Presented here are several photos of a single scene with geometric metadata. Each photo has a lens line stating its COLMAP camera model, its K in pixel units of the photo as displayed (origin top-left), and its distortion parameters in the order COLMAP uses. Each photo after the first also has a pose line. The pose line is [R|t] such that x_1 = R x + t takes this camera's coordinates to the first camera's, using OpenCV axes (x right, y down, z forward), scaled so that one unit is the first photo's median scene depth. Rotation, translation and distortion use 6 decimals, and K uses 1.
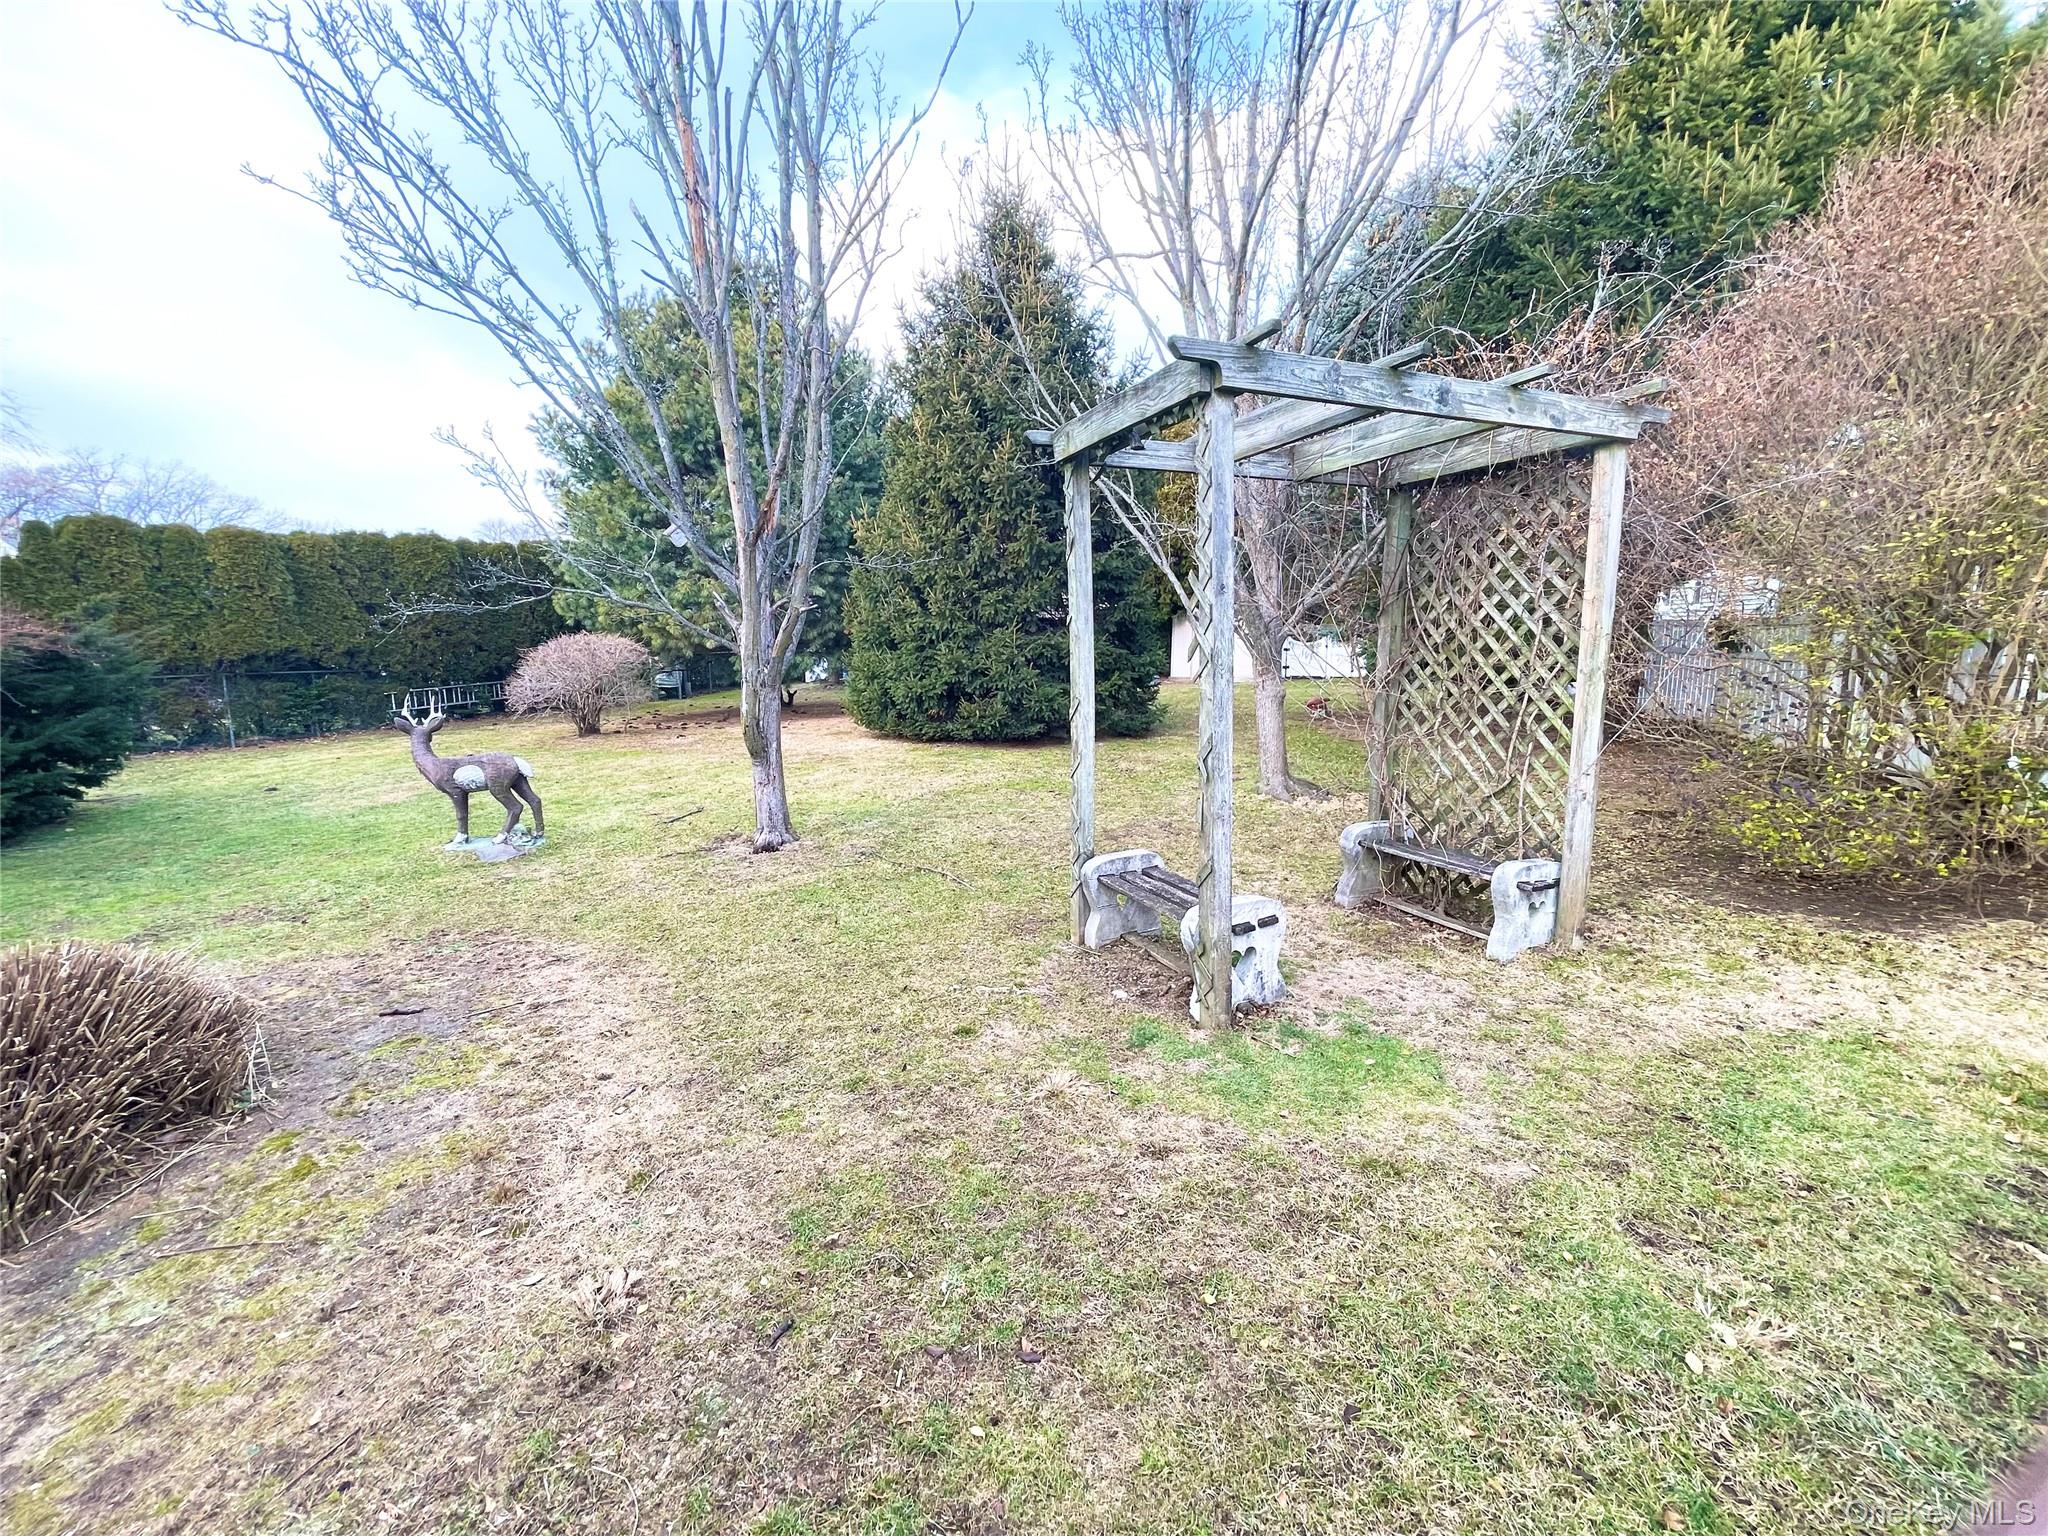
lens RADIAL K [[821.8, 0, 1032.7], [0, 821.8, 762.8], [0, 0, 1]] dist [-0.001118, -0.001552]
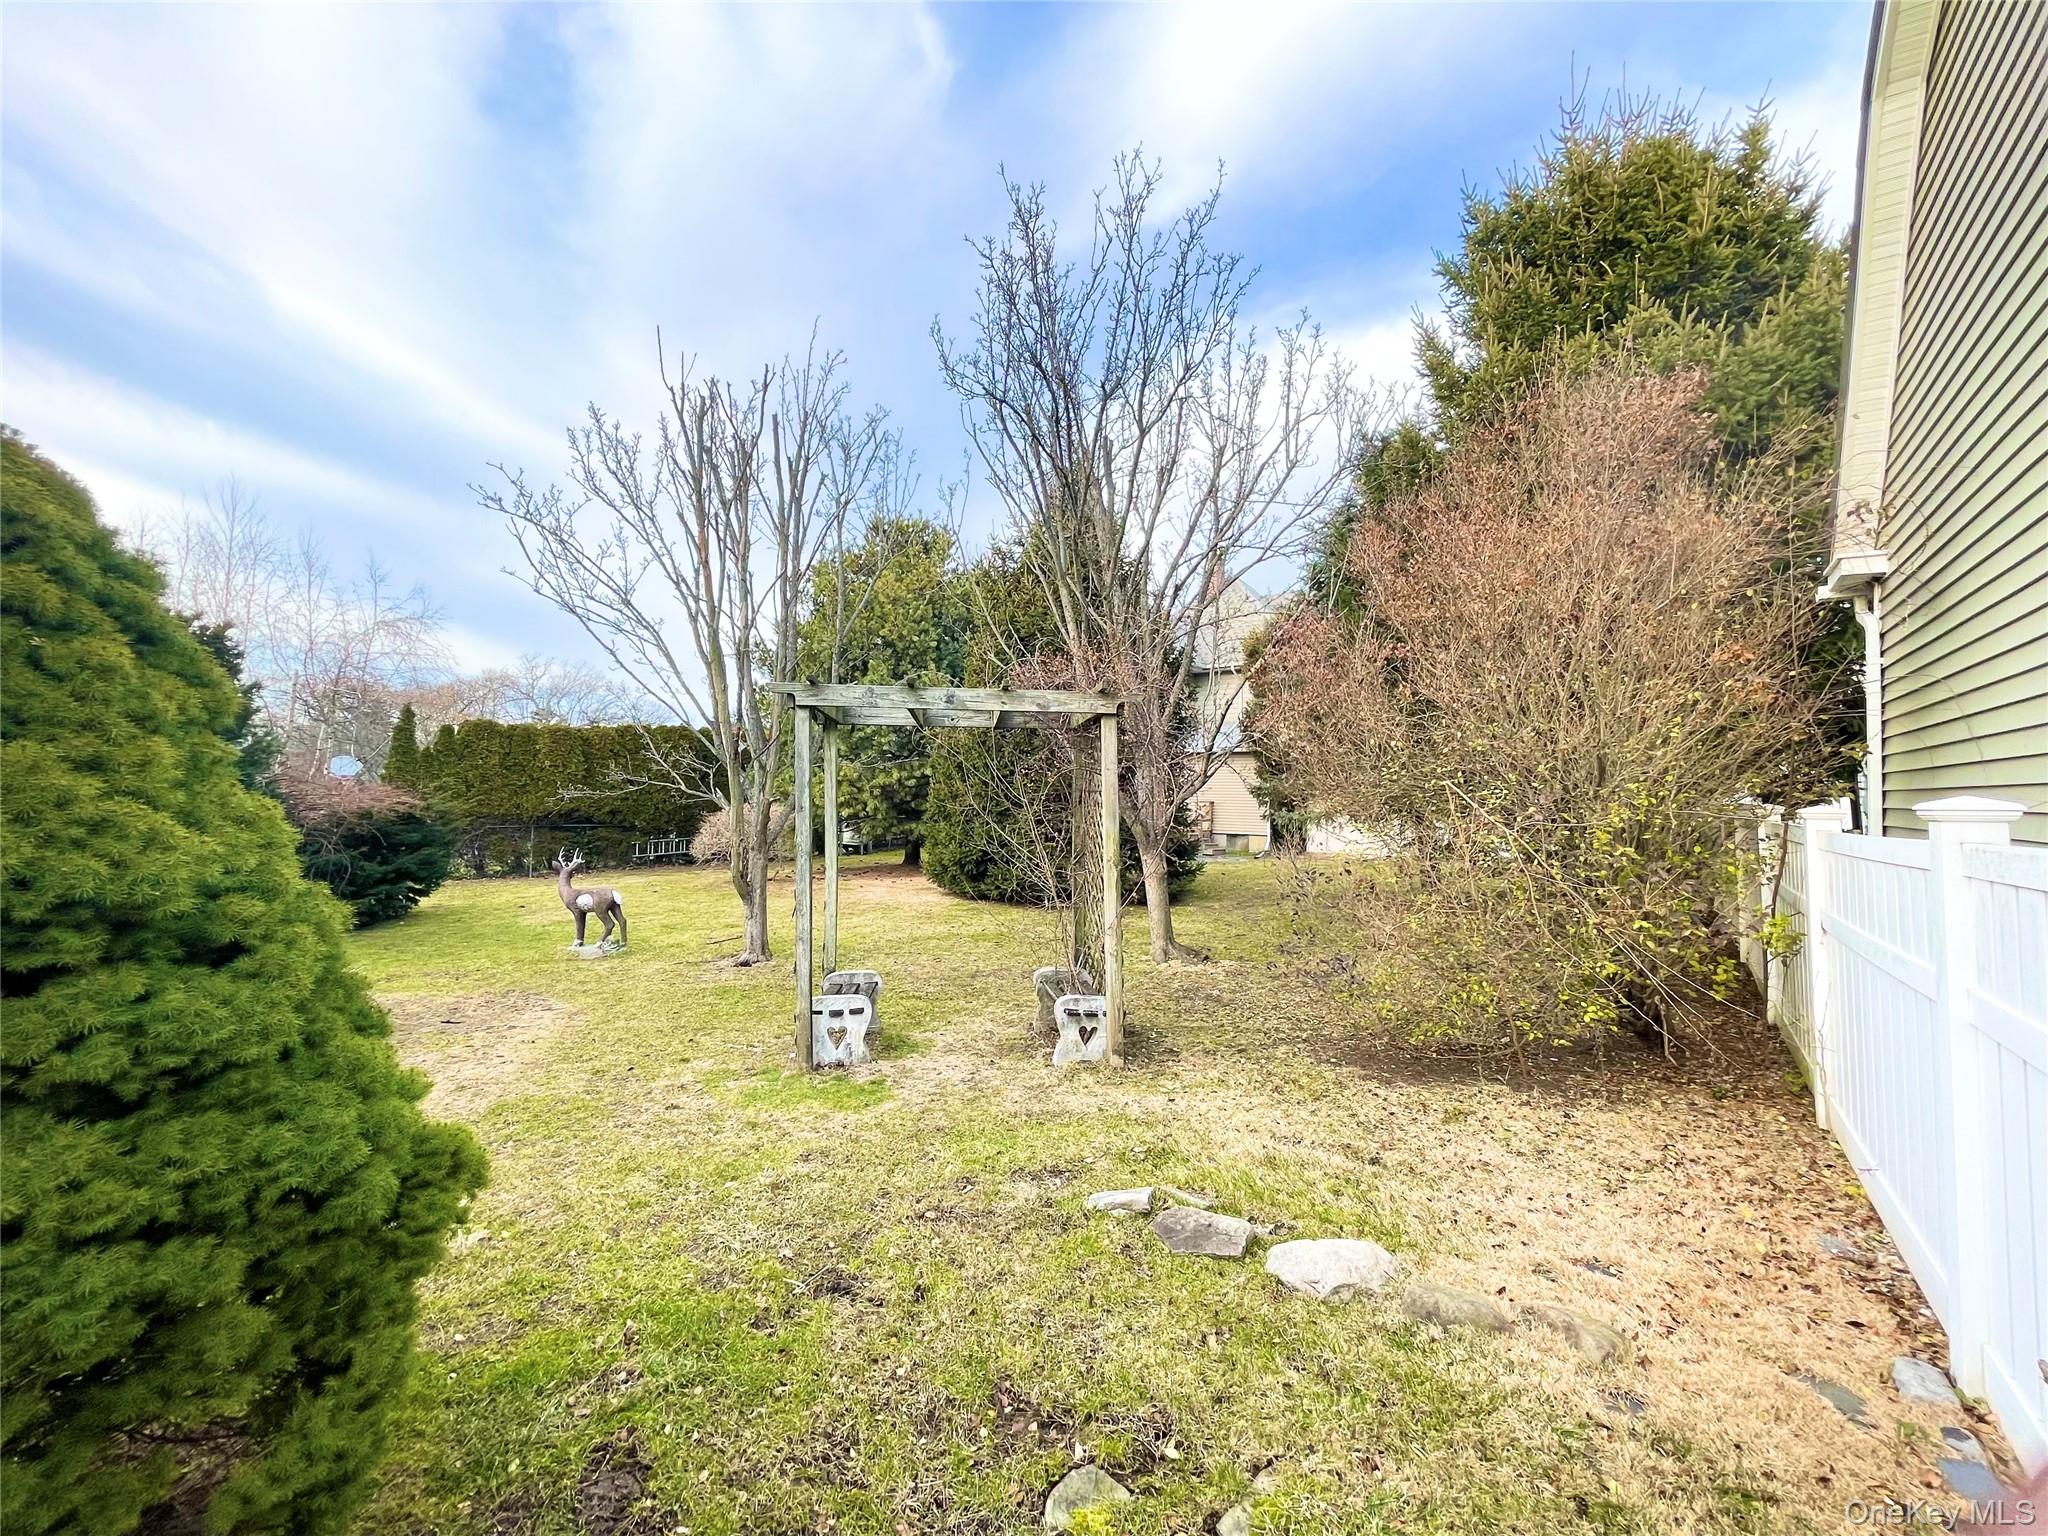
lens RADIAL K [[821.8, 0, 1012.4], [0, 821.8, 764.4], [0, 0, 1]] dist [-0.001118, -0.001552]
pose [[0.954227, 0.004713, -0.299047, 0.471324], [-0.062709, 0.980803, -0.184640, -0.000946], [0.292437, 0.194942, 0.936204, -0.226842]]
